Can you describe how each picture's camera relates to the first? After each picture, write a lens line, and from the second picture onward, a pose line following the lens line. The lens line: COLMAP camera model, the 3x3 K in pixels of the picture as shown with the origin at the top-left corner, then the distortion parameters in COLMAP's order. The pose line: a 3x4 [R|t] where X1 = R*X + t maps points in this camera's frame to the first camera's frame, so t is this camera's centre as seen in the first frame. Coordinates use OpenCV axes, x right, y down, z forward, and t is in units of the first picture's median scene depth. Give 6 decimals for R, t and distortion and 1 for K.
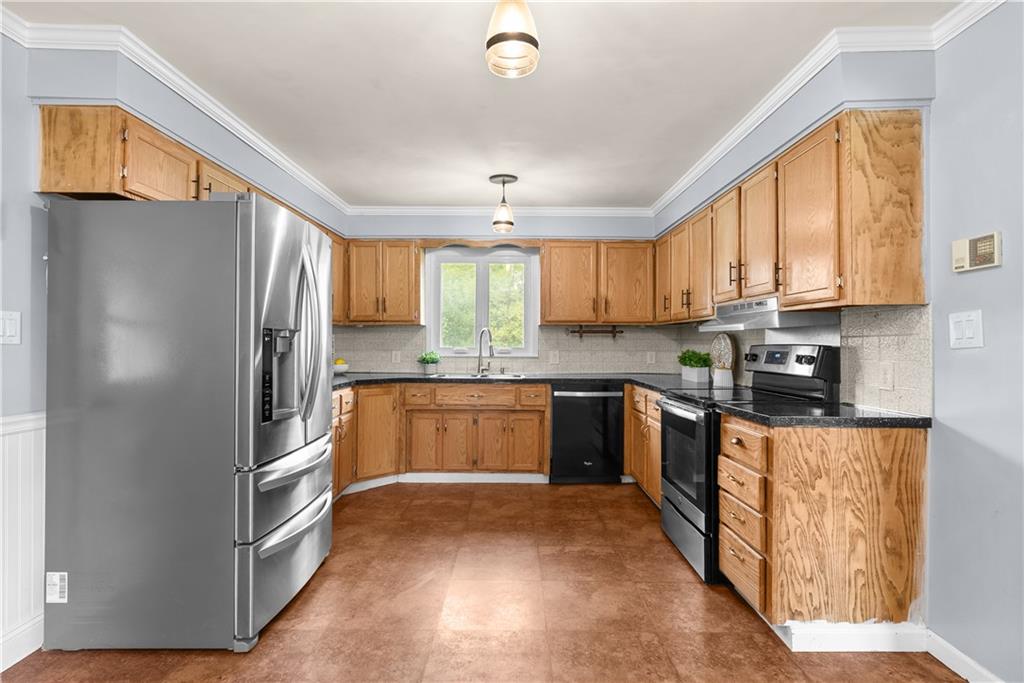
lens RADIAL K [[499.3, 0, 512.0], [0, 499.3, 341.5], [0, 0, 1]] dist [-0.000100, 0.000092]
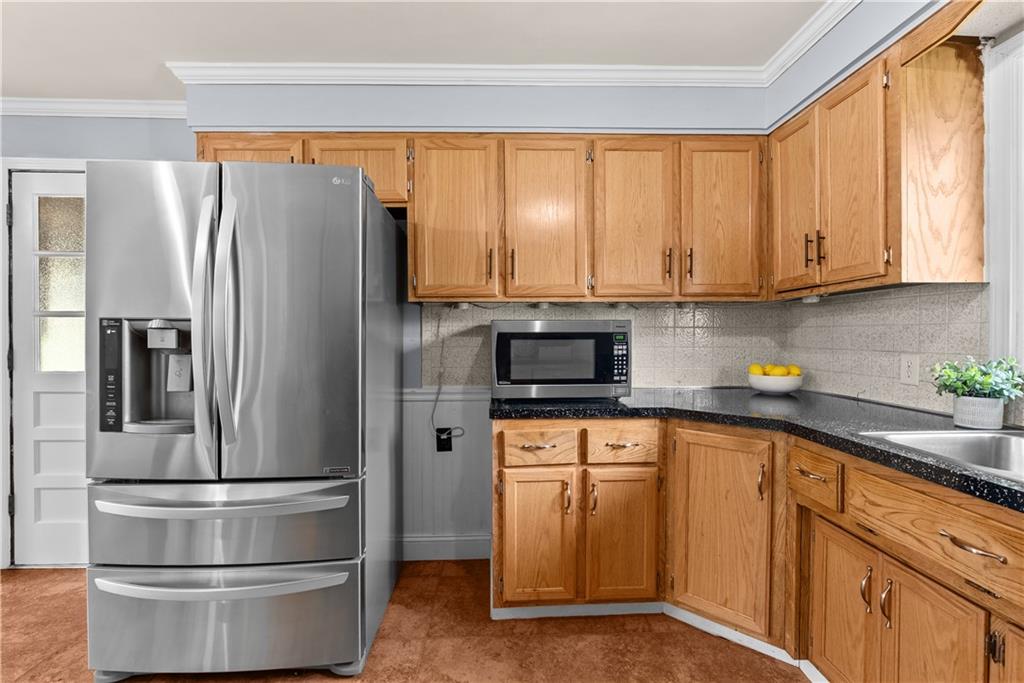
lens RADIAL K [[454.9, 0, 512.0], [0, 454.9, 341.5], [0, 0, 1]] dist [-0.013973, 0.007866]
pose [[0.052390, 0.003248, -0.998621, 0.132857], [0.005560, 0.999978, 0.003544, 0.006379], [0.998611, -0.005738, 0.052371, 0.756727]]
